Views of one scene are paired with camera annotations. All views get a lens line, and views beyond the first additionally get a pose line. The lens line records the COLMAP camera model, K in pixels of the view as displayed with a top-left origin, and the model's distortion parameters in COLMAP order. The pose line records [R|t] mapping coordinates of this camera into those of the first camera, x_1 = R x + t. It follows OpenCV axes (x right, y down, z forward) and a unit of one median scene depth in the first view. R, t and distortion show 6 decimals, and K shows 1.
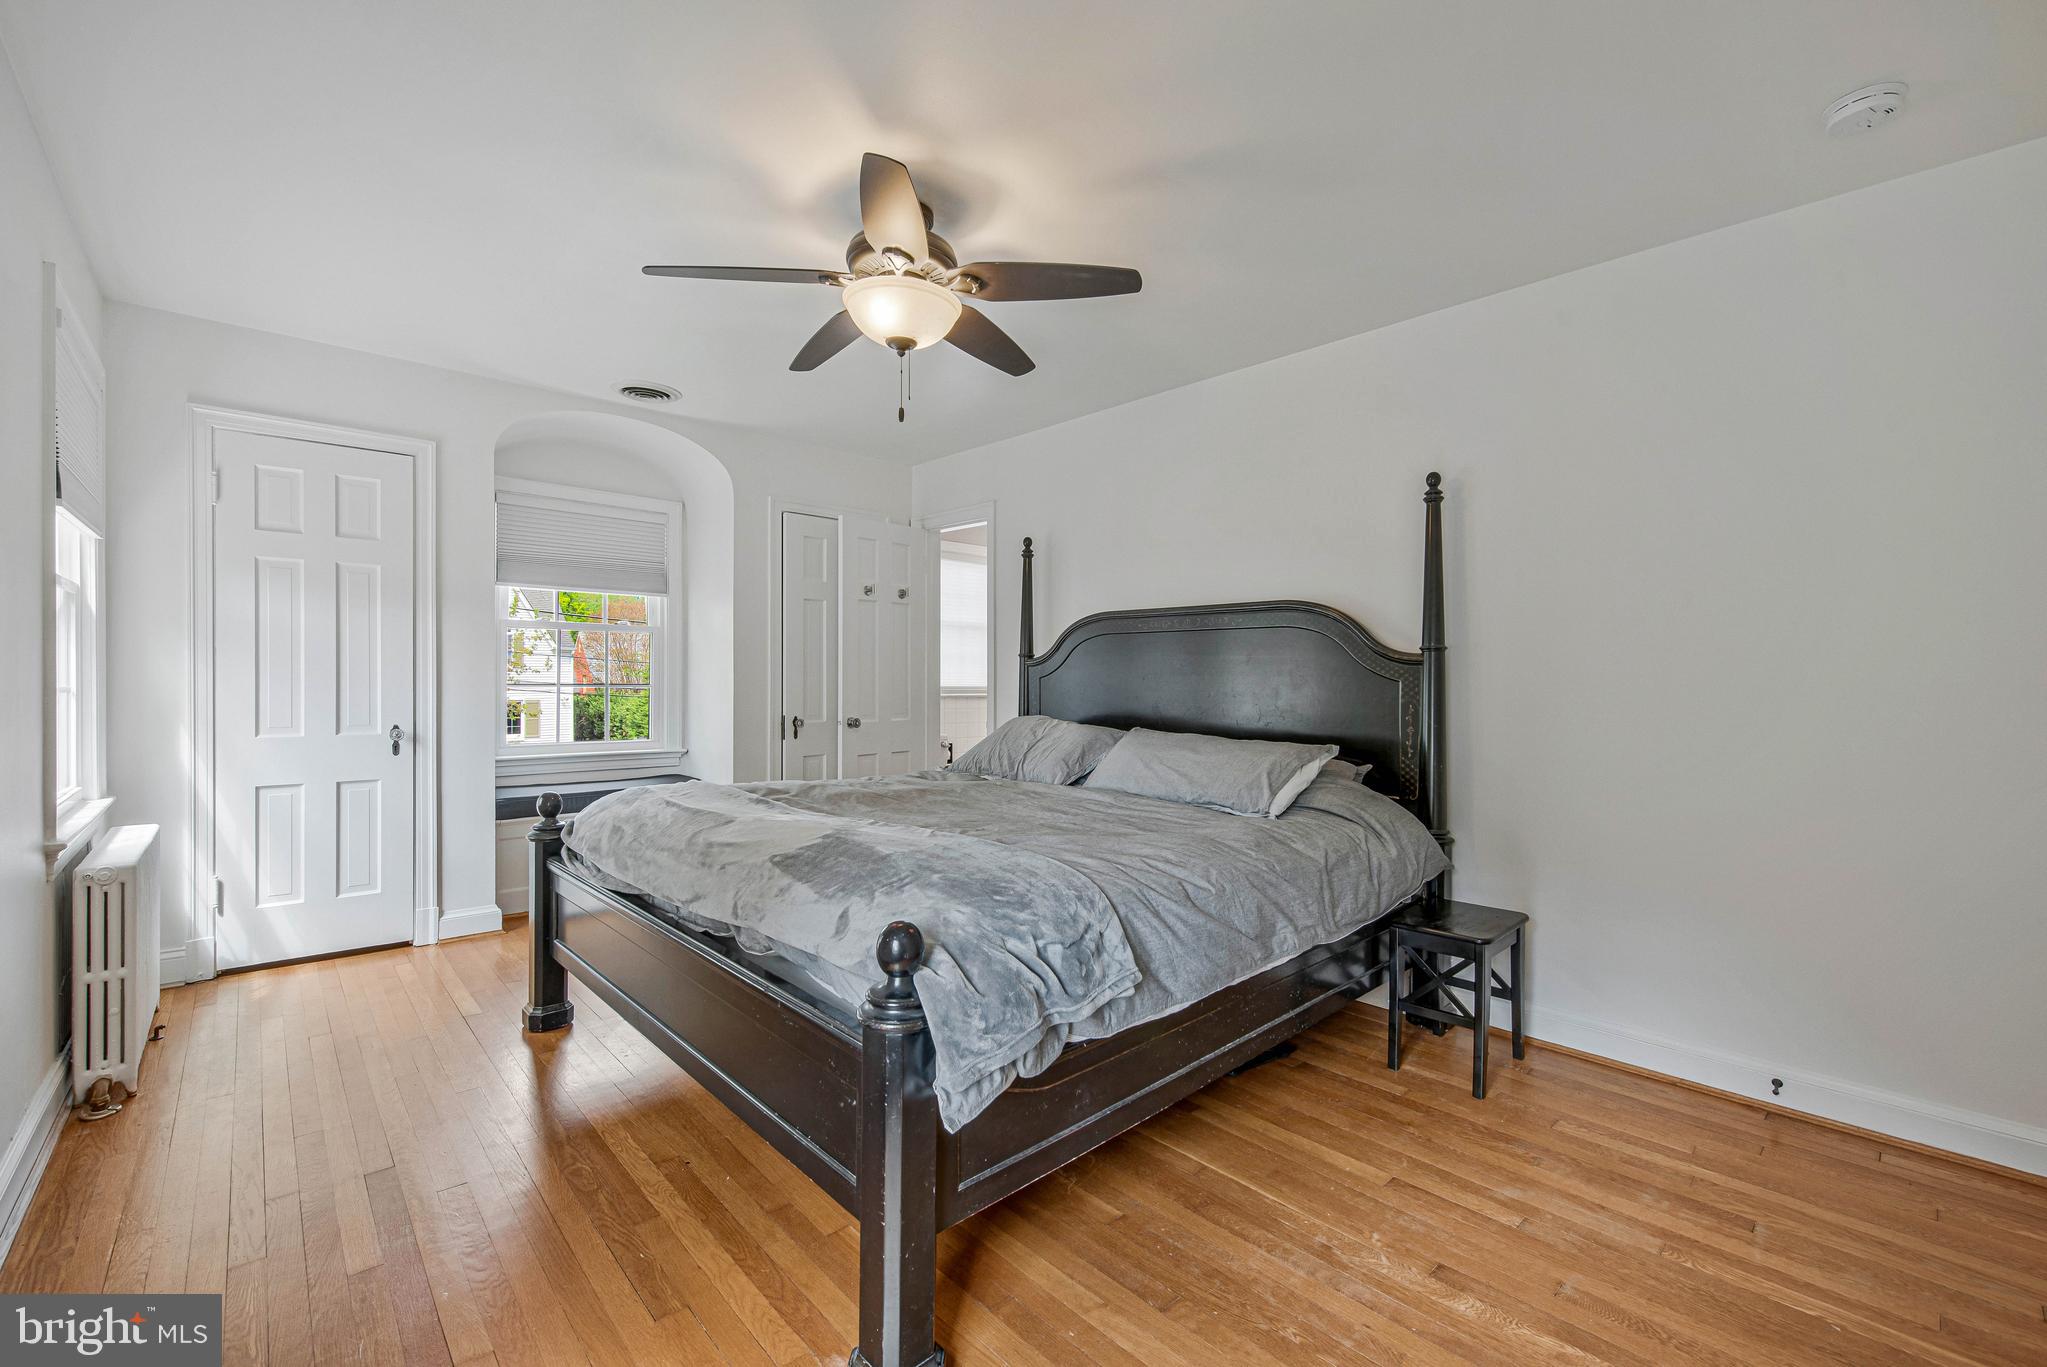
lens RADIAL K [[832.1, 0, 1018.4], [0, 832.1, 674.9], [0, 0, 1]] dist [0.002165, -0.004382]
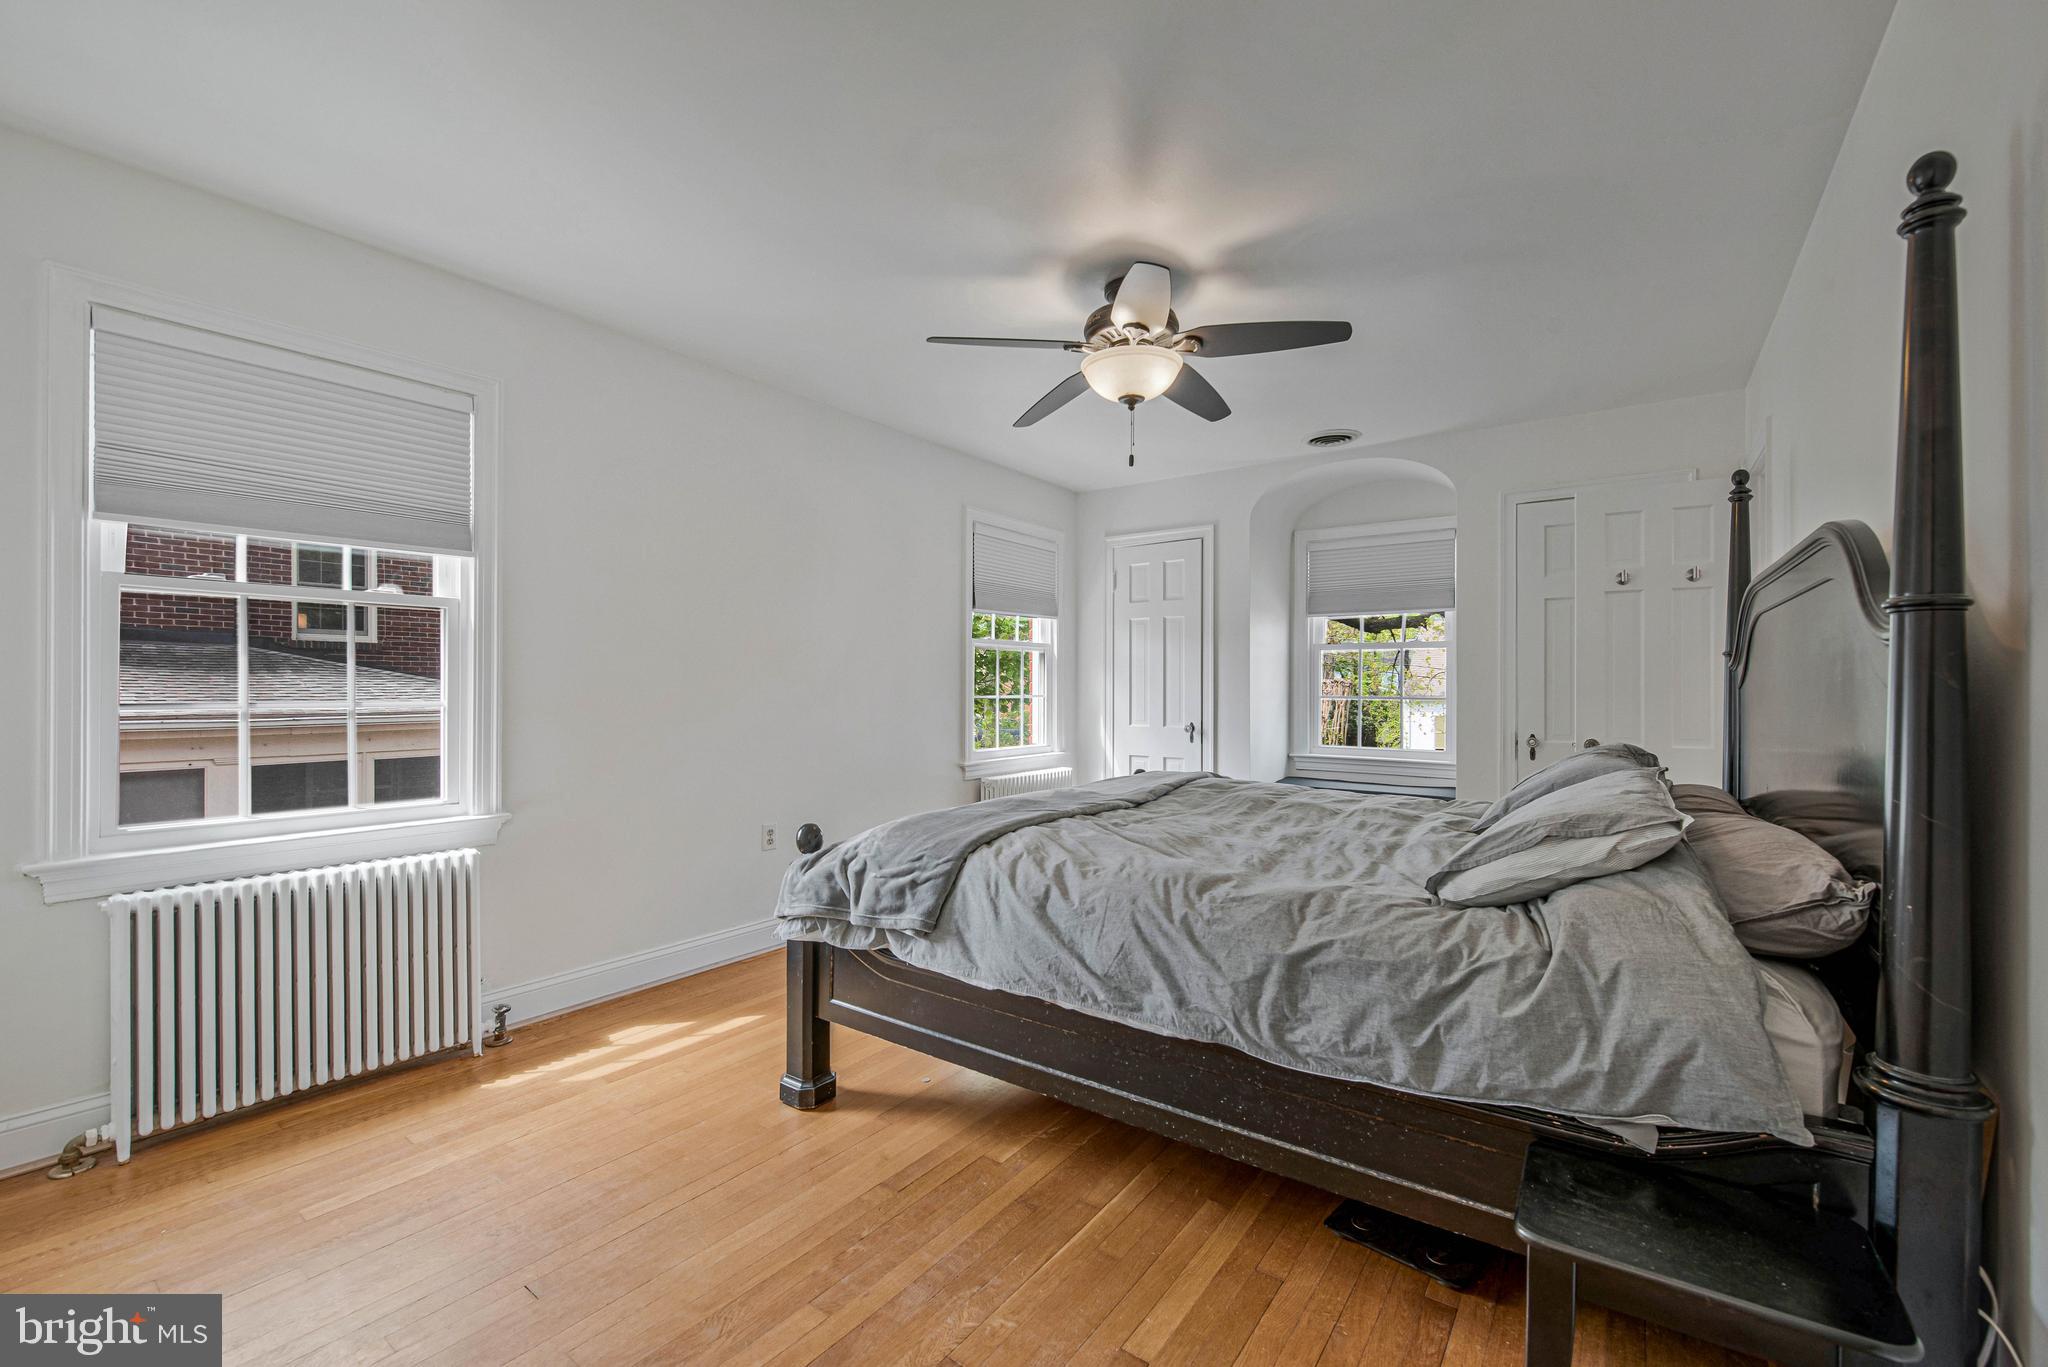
lens RADIAL K [[832.5, 0, 1018.9], [0, 832.5, 674.9], [0, 0, 1]] dist [0.002165, -0.004382]
pose [[0.210431, -0.022743, -0.977344, 0.953406], [0.002541, 0.999739, -0.022717, 0.011328], [0.977606, 0.002297, 0.210433, 0.602675]]
